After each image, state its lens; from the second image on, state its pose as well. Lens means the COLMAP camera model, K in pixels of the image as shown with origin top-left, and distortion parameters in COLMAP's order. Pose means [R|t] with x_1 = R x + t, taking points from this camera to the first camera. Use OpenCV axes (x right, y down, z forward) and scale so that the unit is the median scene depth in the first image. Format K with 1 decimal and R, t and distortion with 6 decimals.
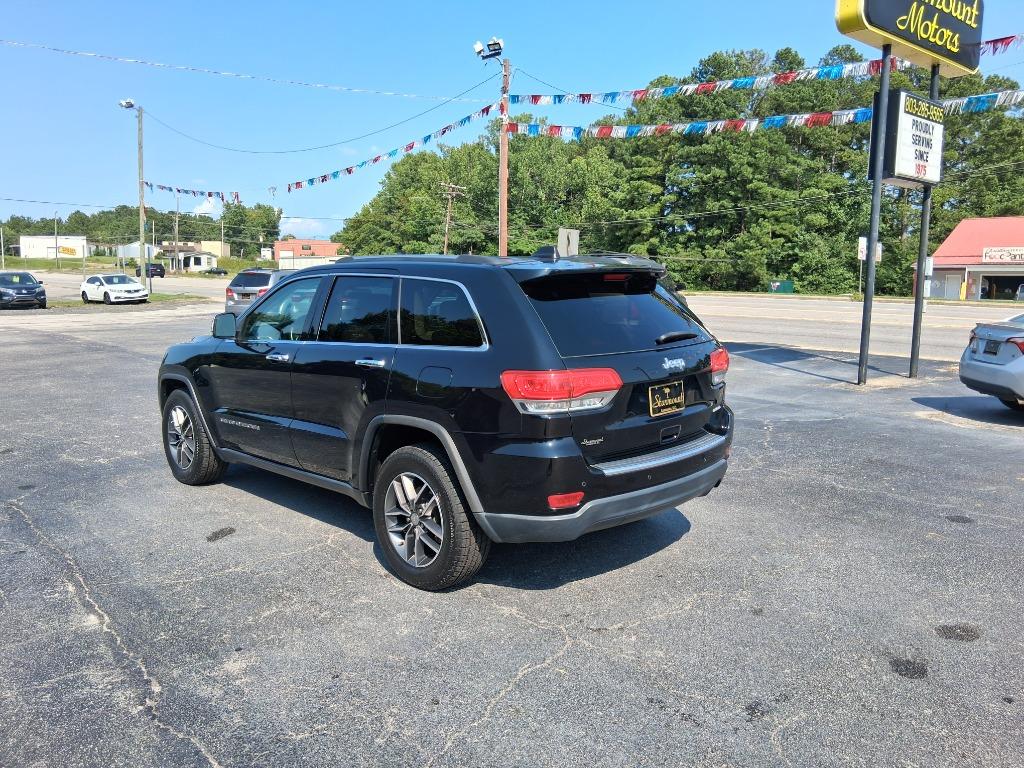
lens RADIAL K [[784.1, 0, 518.8], [0, 784.1, 389.9], [0, 0, 1]] dist [0.066042, -0.122627]
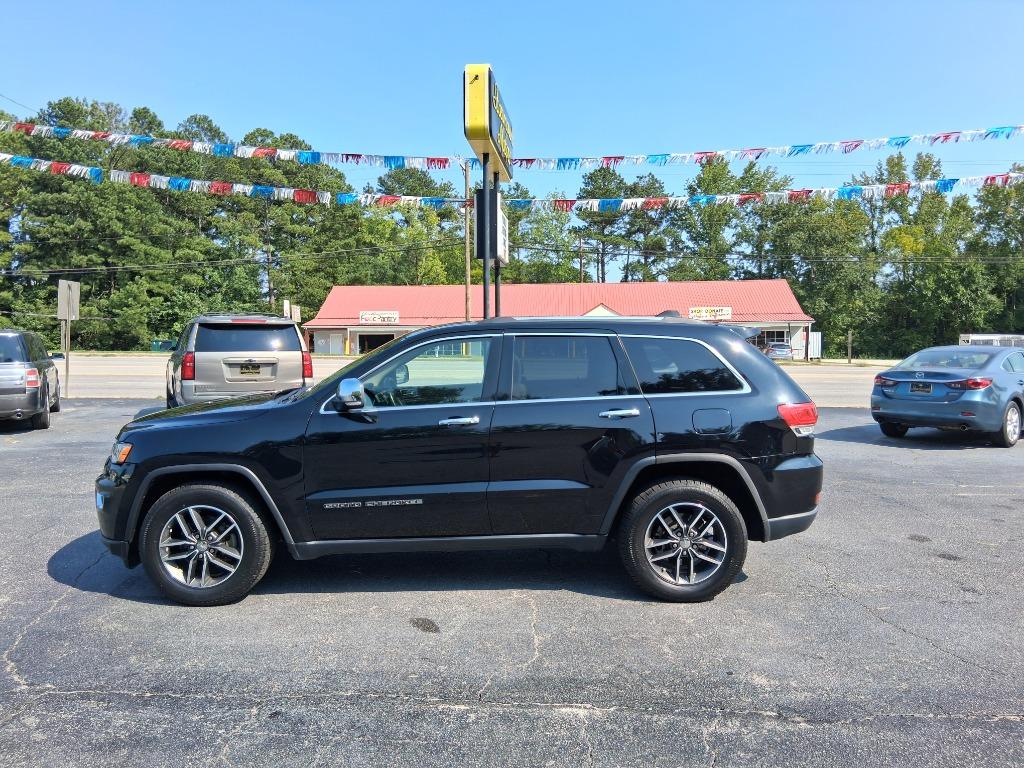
lens RADIAL K [[784.1, 0, 511.9], [0, 784.1, 378.9], [0, 0, 1]] dist [0.066042, -0.122627]
pose [[0.693393, -0.042000, 0.719335, -0.073800], [0.105220, 0.993501, -0.043418, -0.003403], [-0.712836, 0.105794, 0.693305, 0.022770]]
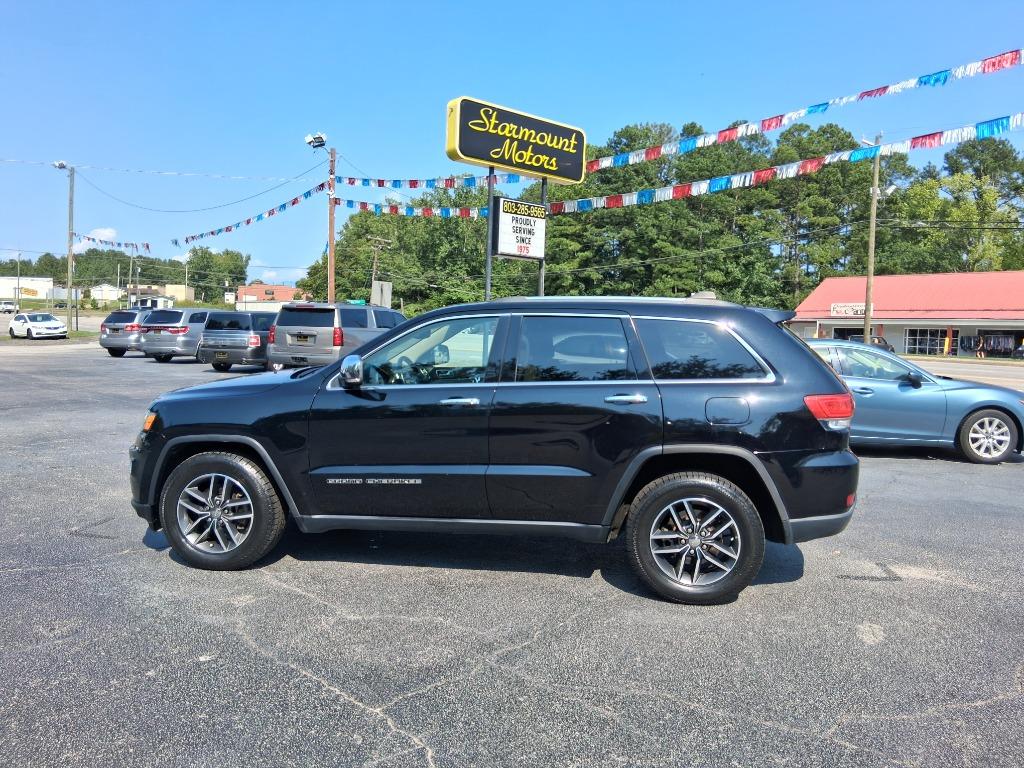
lens RADIAL K [[784.1, 0, 541.9], [0, 784.1, 392.0], [0, 0, 1]] dist [0.066042, -0.122627]
pose [[0.998895, 0.012538, 0.045288, 0.087164], [-0.009877, 0.998237, -0.058527, 0.014004], [-0.045942, 0.058015, 0.997258, -0.084589]]
